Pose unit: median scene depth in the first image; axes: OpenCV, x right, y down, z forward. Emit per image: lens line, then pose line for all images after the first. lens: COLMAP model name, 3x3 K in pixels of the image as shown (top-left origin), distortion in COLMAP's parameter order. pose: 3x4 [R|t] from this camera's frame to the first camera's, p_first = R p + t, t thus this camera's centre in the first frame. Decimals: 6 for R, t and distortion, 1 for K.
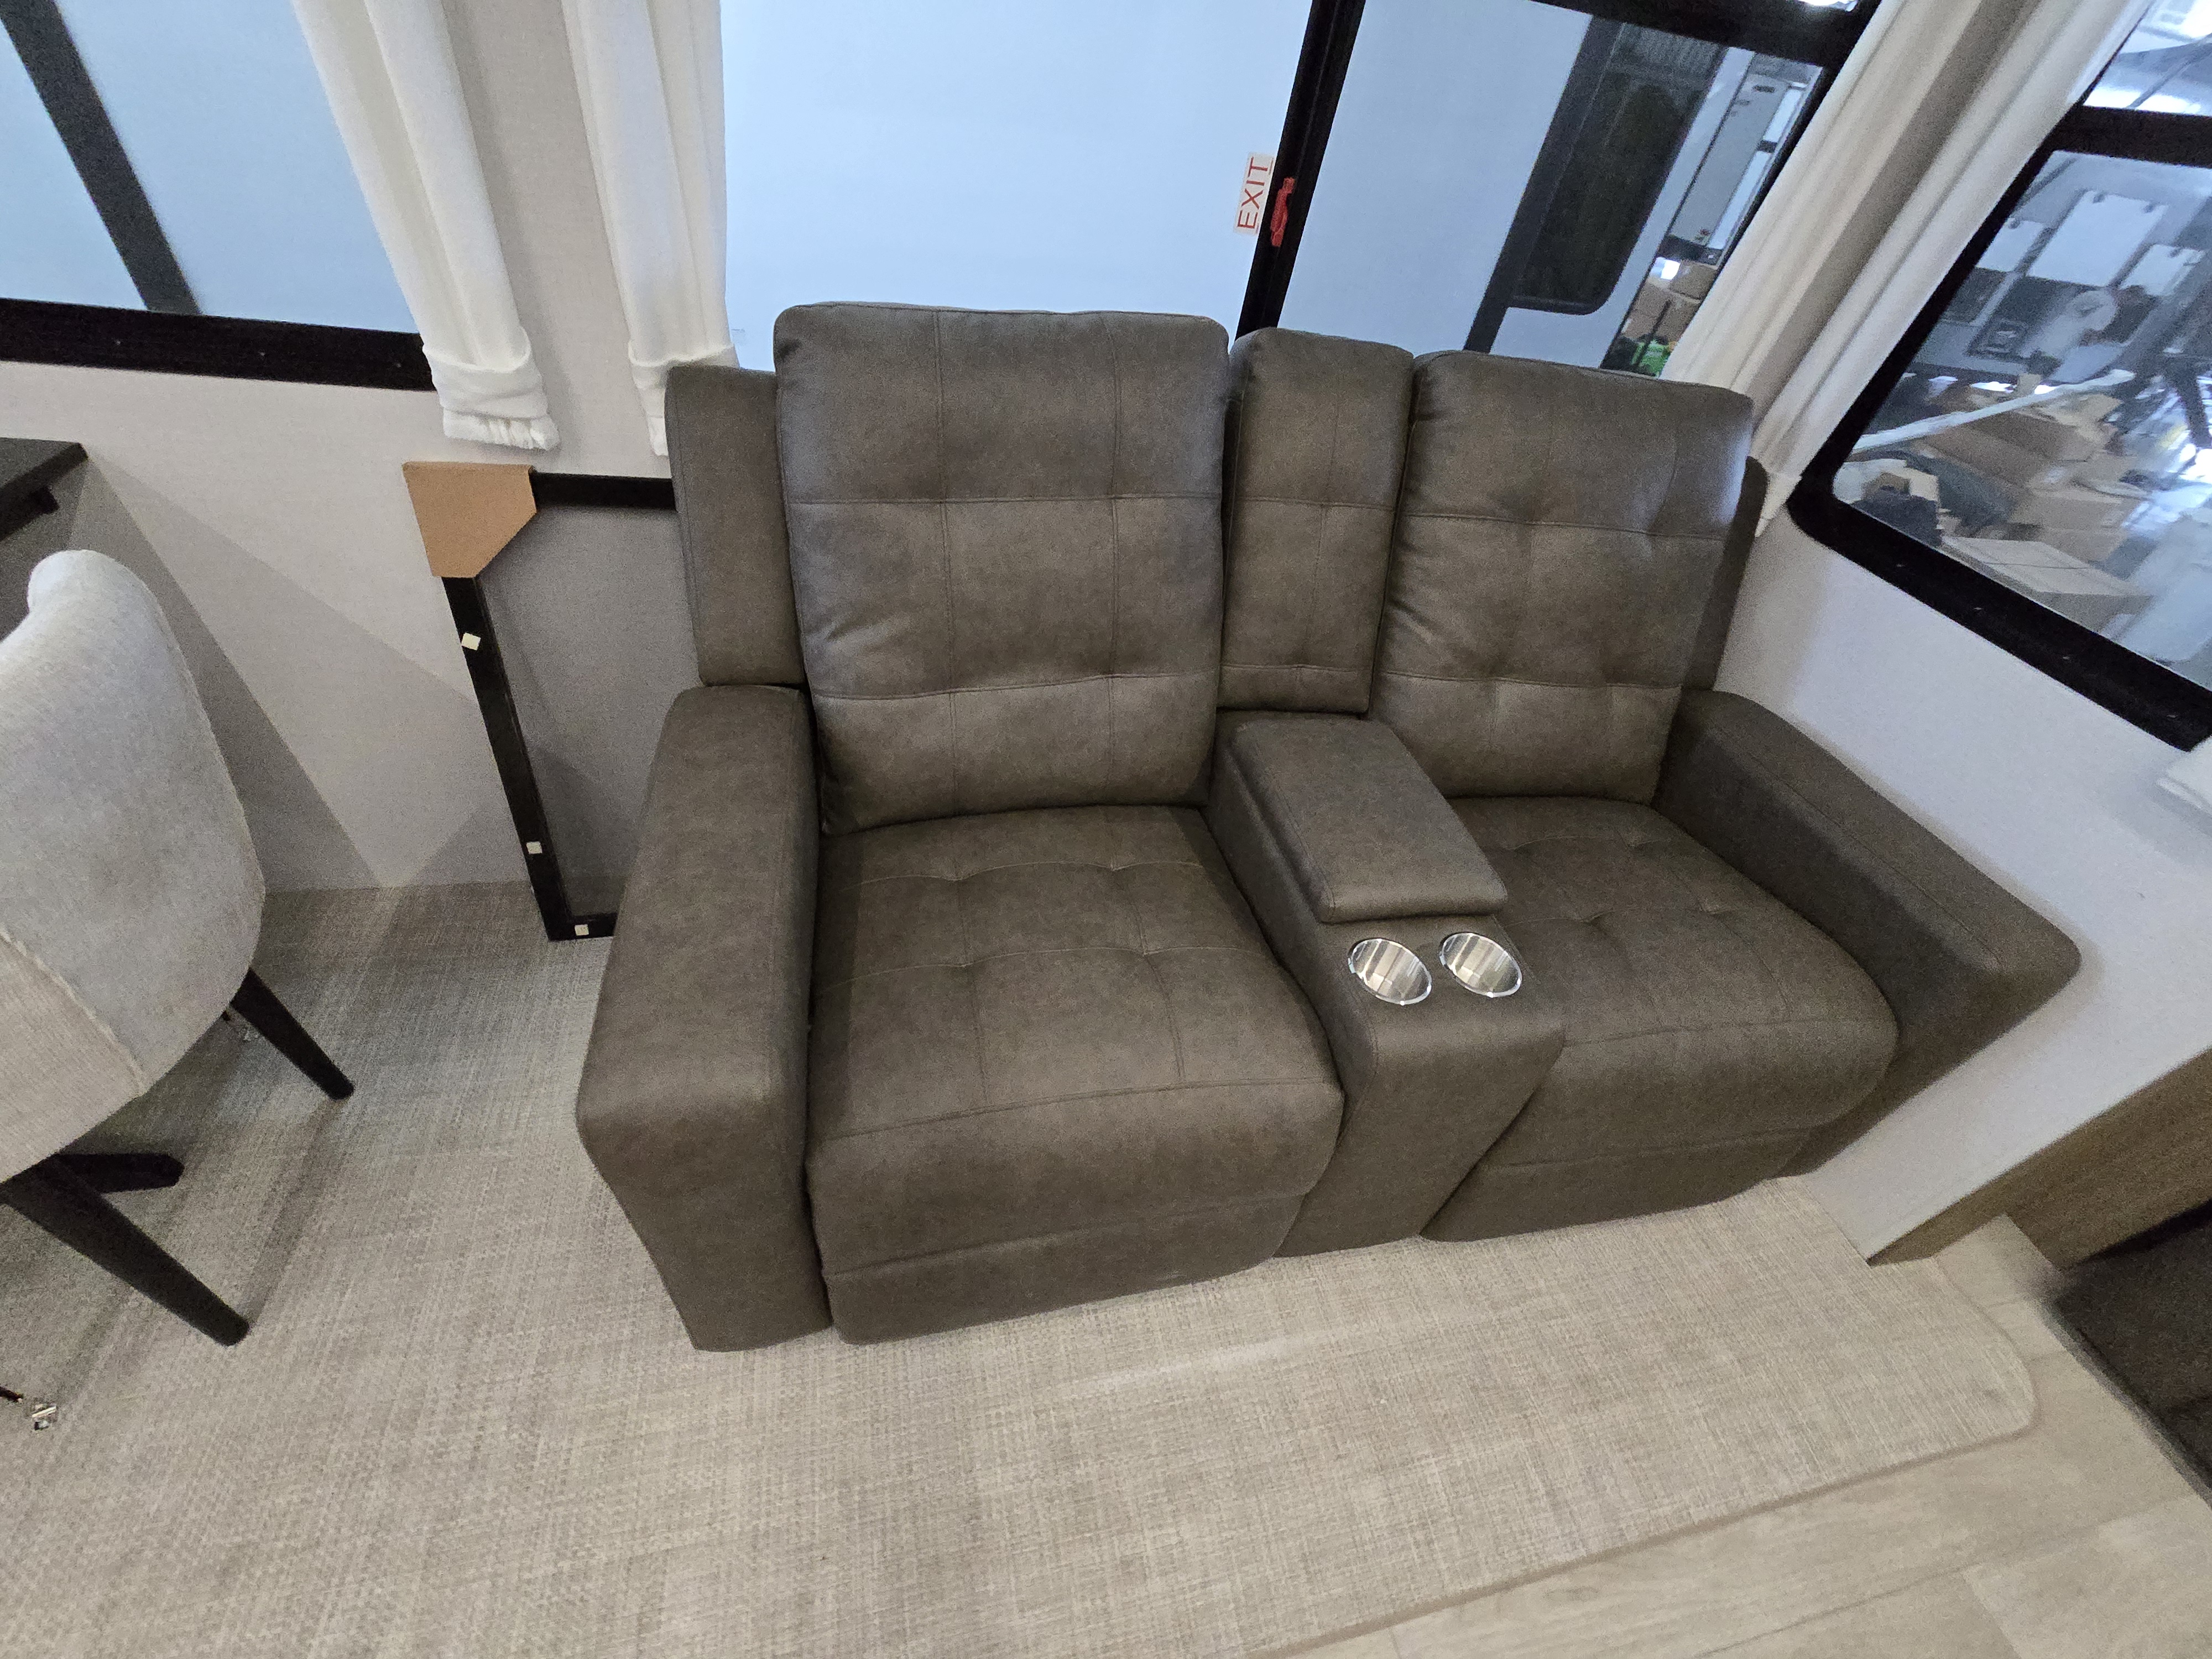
lens RADIAL K [[910.8, 0, 1094.7], [0, 910.8, 815.9], [0, 0, 1]] dist [-0.007508, 0.003076]
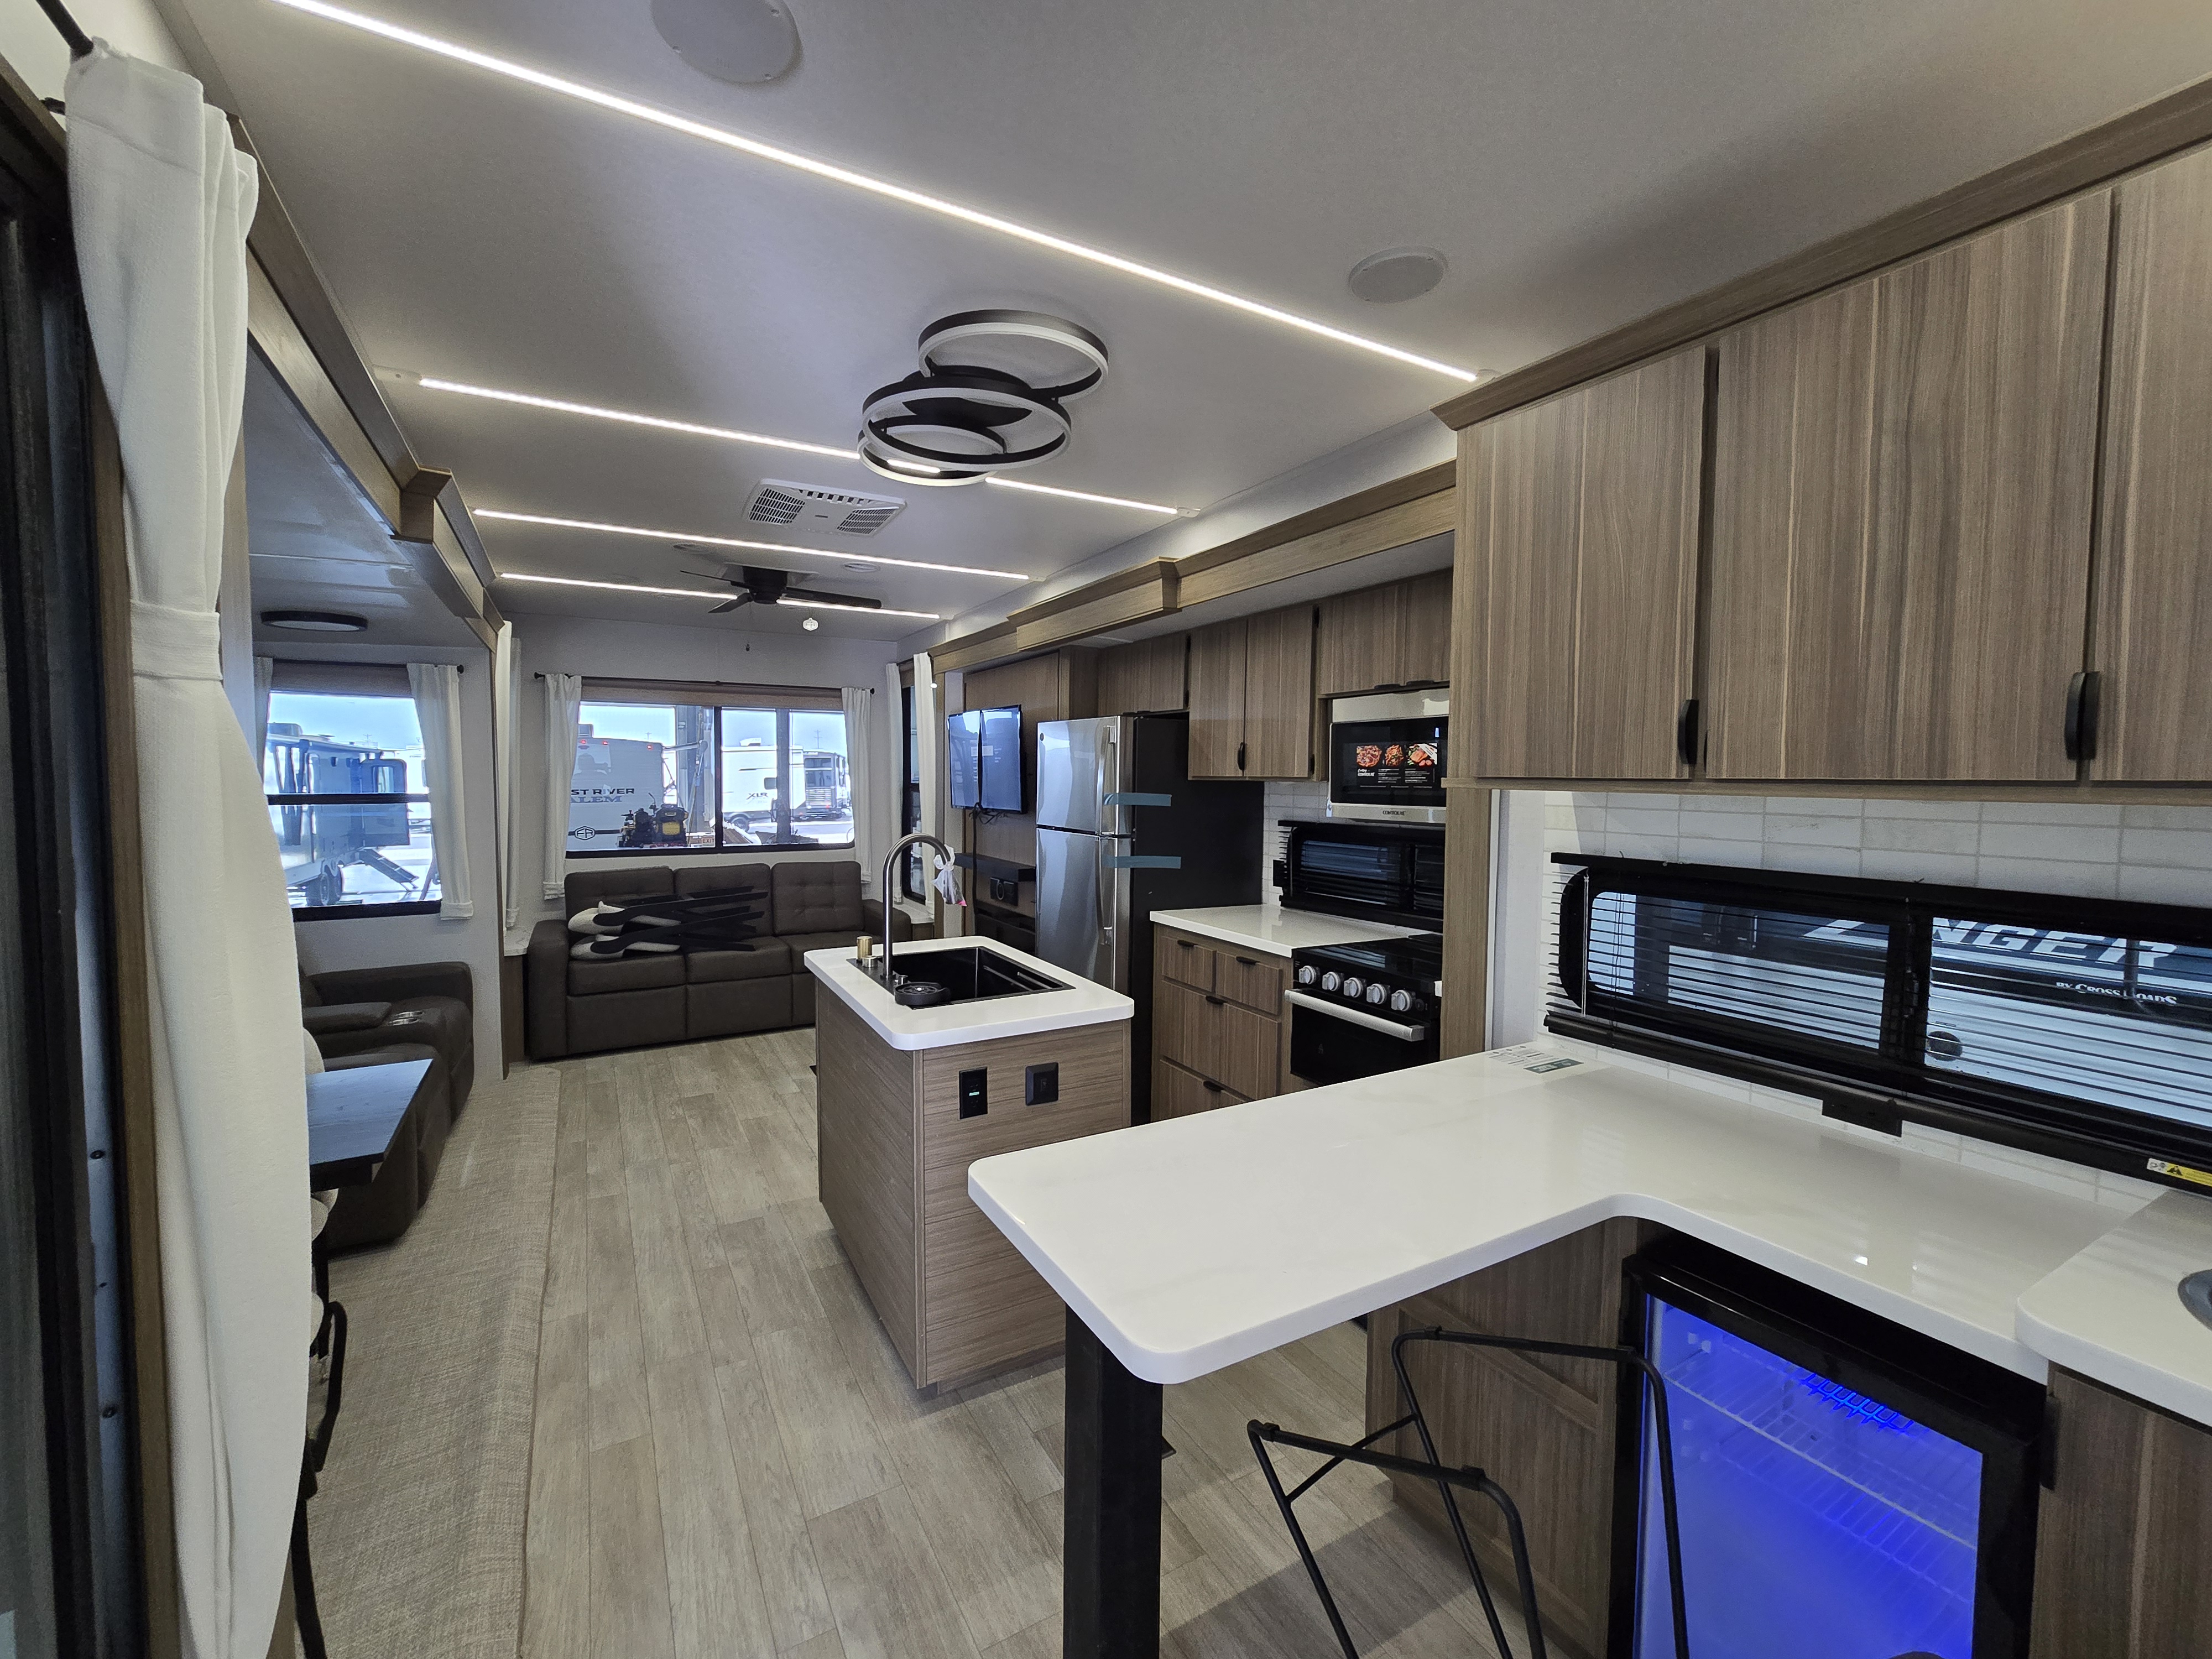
lens RADIAL K [[910.8, 0, 1096.6], [0, 910.8, 813.1], [0, 0, 1]] dist [-0.007508, 0.003076]
pose [[-0.291407, -0.185525, 0.938436, -2.837673], [0.595607, 0.732470, 0.329757, 0.019477], [-0.748555, 0.655033, -0.102947, -0.894182]]
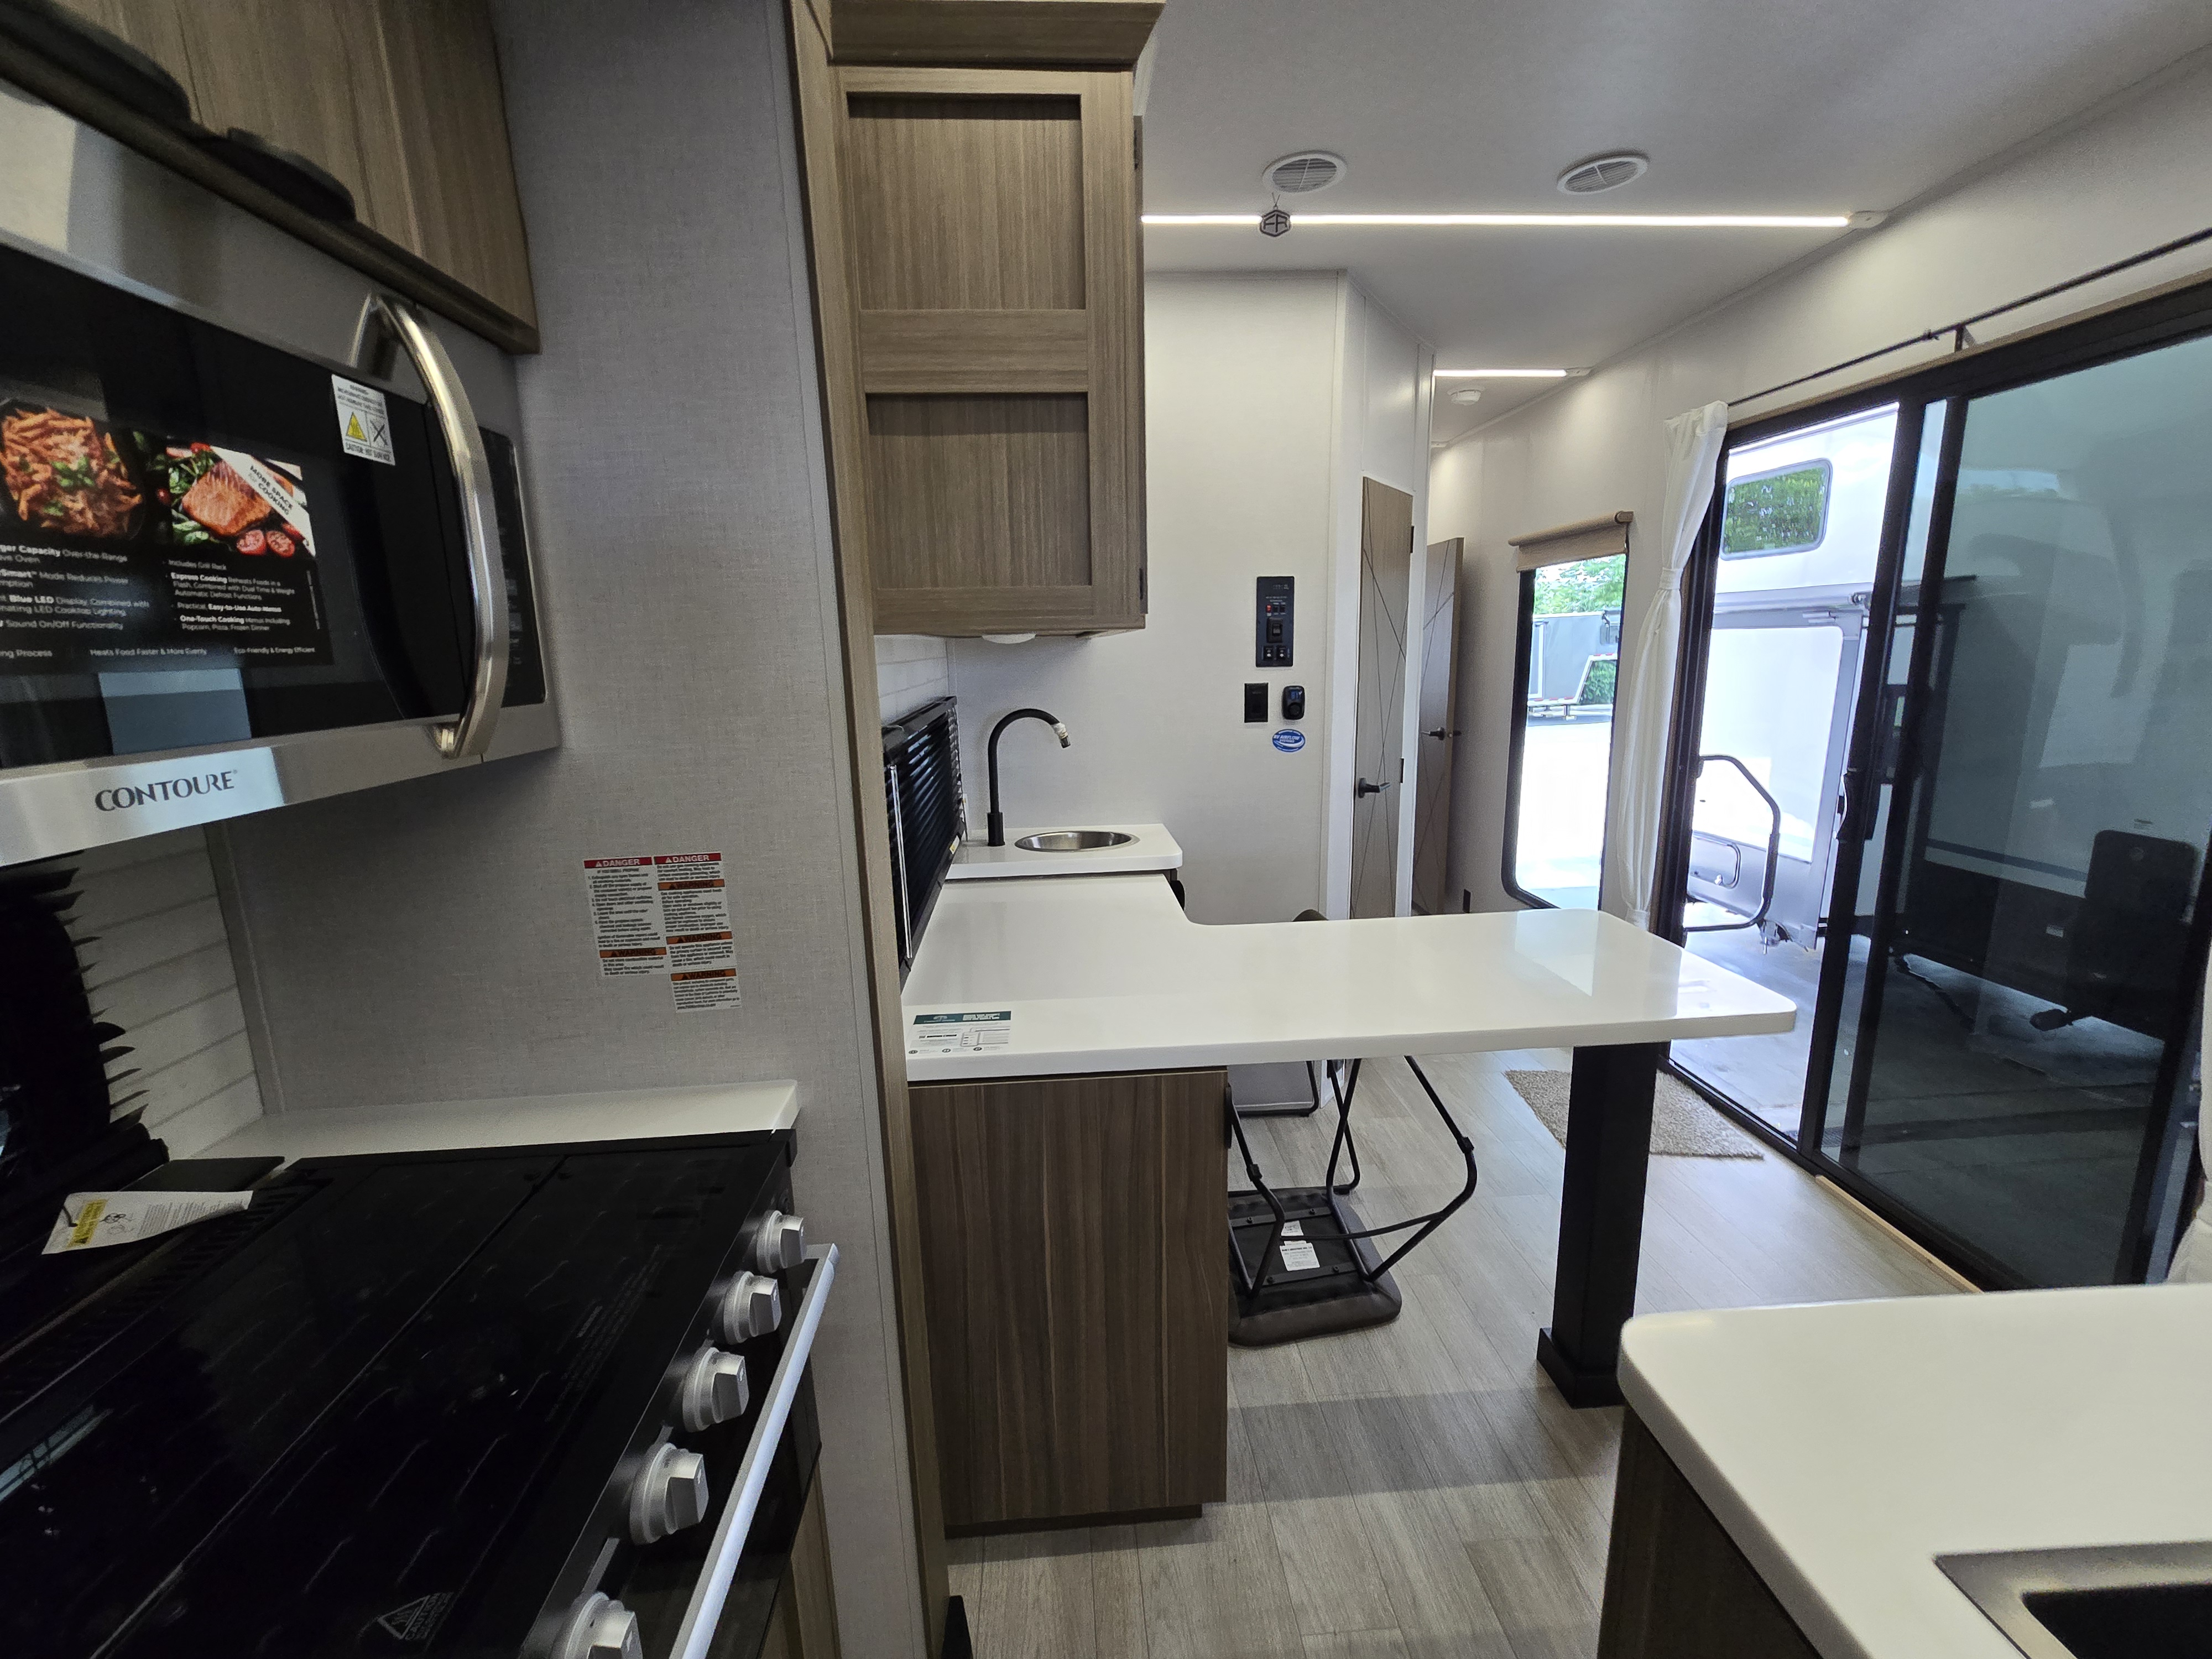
lens RADIAL K [[910.8, 0, 1097.3], [0, 910.8, 817.1], [0, 0, 1]] dist [-0.007508, 0.003076]
pose [[-0.155434, 0.047239, -0.986716, -0.551771], [-0.651643, 0.745801, 0.138356, 0.871547], [0.742430, 0.664491, -0.085140, -1.307593]]
